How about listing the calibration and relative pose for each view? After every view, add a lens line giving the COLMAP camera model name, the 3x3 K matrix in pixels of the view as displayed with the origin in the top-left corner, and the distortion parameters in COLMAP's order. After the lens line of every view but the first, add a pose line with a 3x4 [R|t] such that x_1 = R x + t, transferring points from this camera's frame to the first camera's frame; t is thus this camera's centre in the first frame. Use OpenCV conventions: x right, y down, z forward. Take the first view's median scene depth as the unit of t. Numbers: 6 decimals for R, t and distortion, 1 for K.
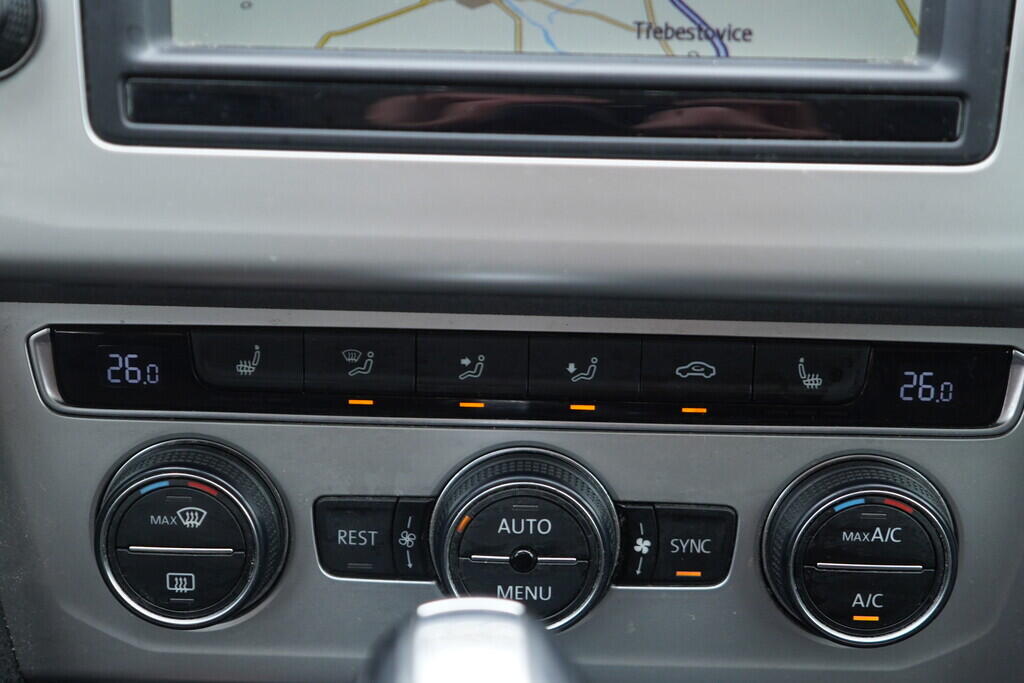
lens RADIAL K [[1386.5, 0, 512.0], [0, 1386.5, 341.5], [0, 0, 1]] dist [-0.003179, -0.002644]
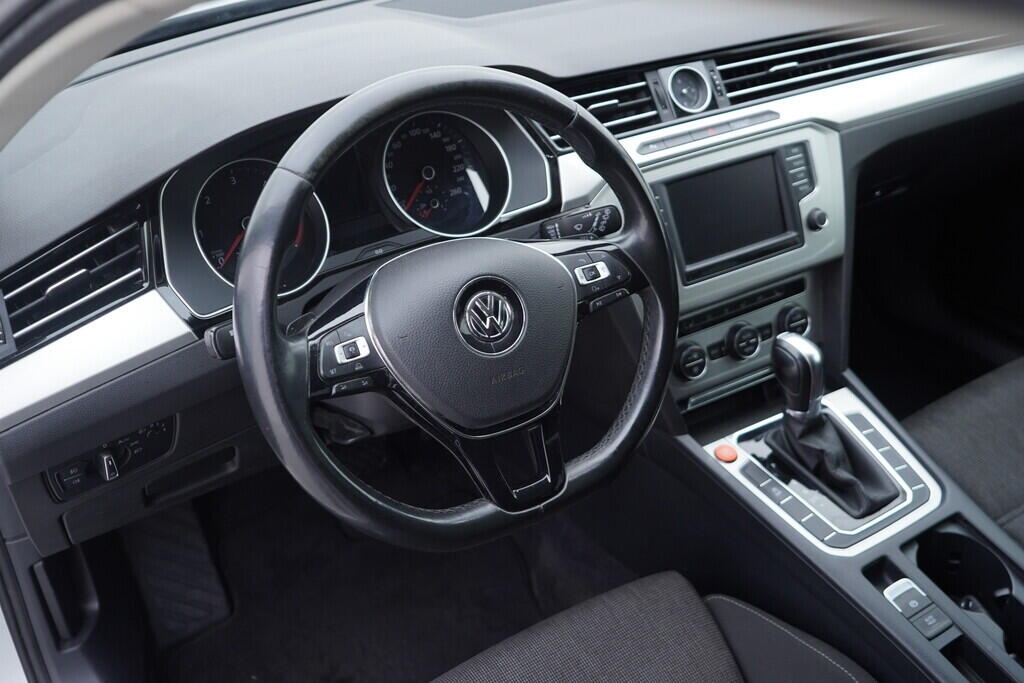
lens RADIAL K [[1101.1, 0, 511.9], [0, 1101.1, 357.4], [0, 0, 1]] dist [-0.014129, -0.019038]
pose [[0.851675, -0.325769, 0.410517, -2.446798], [0.332730, 0.941316, 0.056693, -0.317033], [-0.404895, 0.088307, 0.910089, -2.379881]]
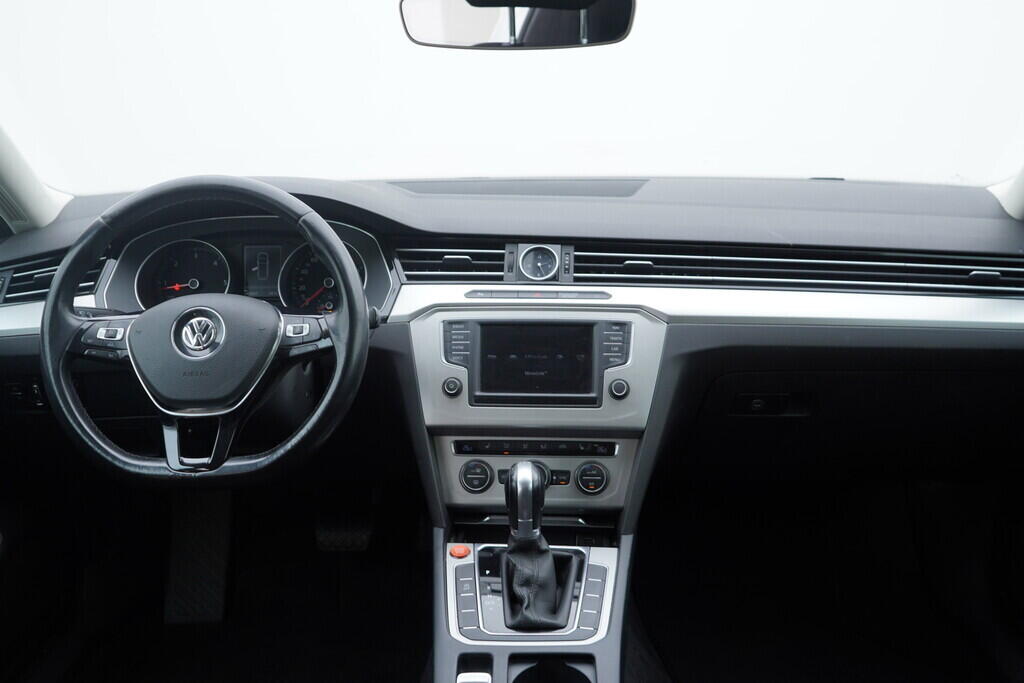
lens RADIAL K [[1066.0, 0, 512.0], [0, 1066.0, 341.5], [0, 0, 1]] dist [-0.007502, 0.036677]
pose [[0.998703, -0.010073, -0.049905, 0.149284], [-0.007071, 0.943287, -0.331903, 1.123837], [0.050418, 0.331826, 0.941992, -3.496379]]
